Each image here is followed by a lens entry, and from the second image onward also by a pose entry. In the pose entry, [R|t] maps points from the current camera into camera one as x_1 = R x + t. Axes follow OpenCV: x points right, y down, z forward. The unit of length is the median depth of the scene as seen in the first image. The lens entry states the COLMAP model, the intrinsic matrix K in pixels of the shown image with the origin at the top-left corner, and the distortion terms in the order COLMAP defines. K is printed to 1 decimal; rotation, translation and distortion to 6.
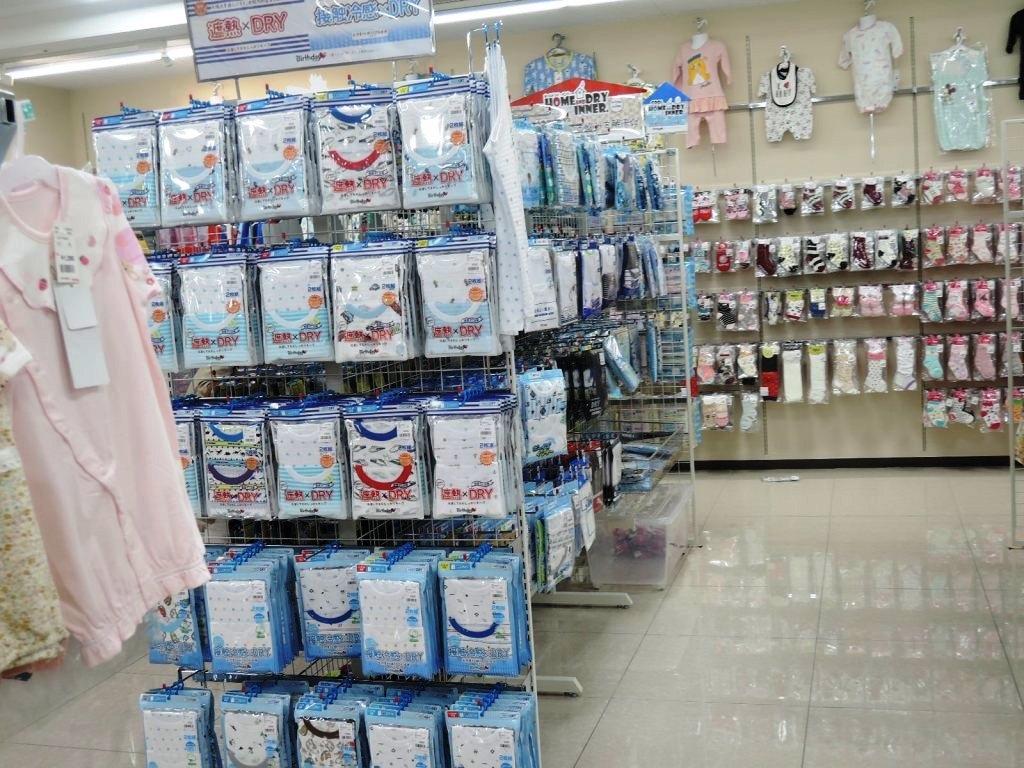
lens RADIAL K [[1169.1, 0, 513.6], [0, 1169.1, 383.7], [0, 0, 1]] dist [-0.042150, 0.000000]
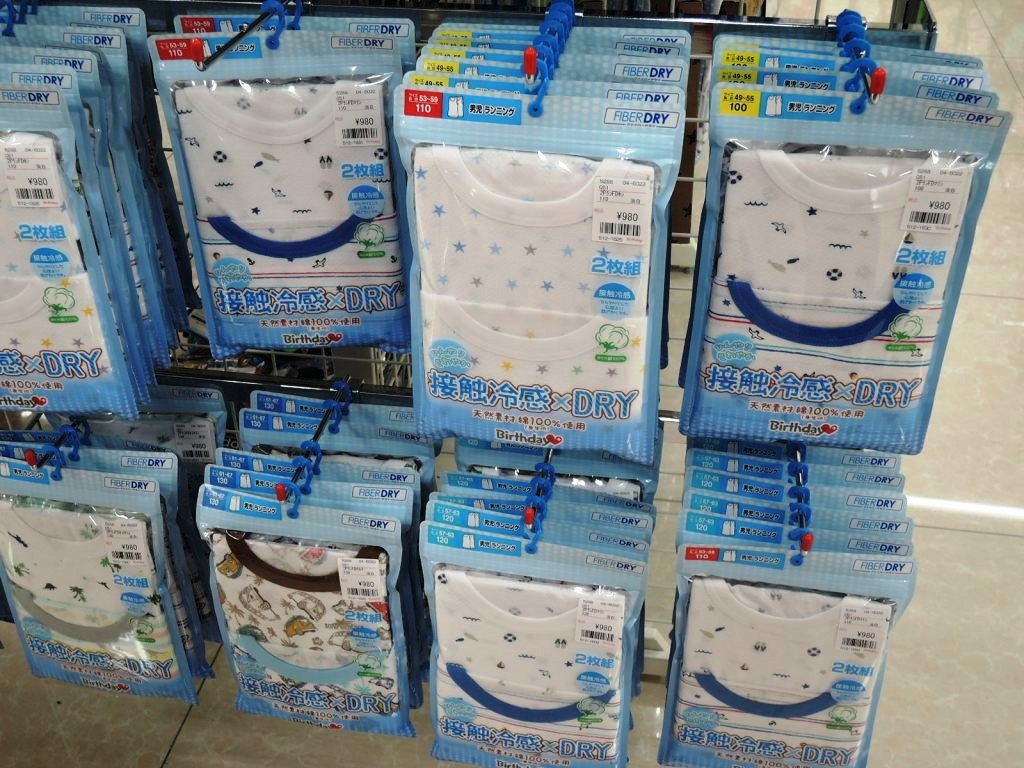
lens RADIAL K [[1169.1, 0, 512.6], [0, 1169.1, 386.9], [0, 0, 1]] dist [-0.042150, 0.000000]
pose [[0.991661, -0.018265, 0.127570, -0.141343], [-0.043951, 0.882623, 0.468022, 0.088203], [-0.121144, -0.469727, 0.874460, 0.717641]]
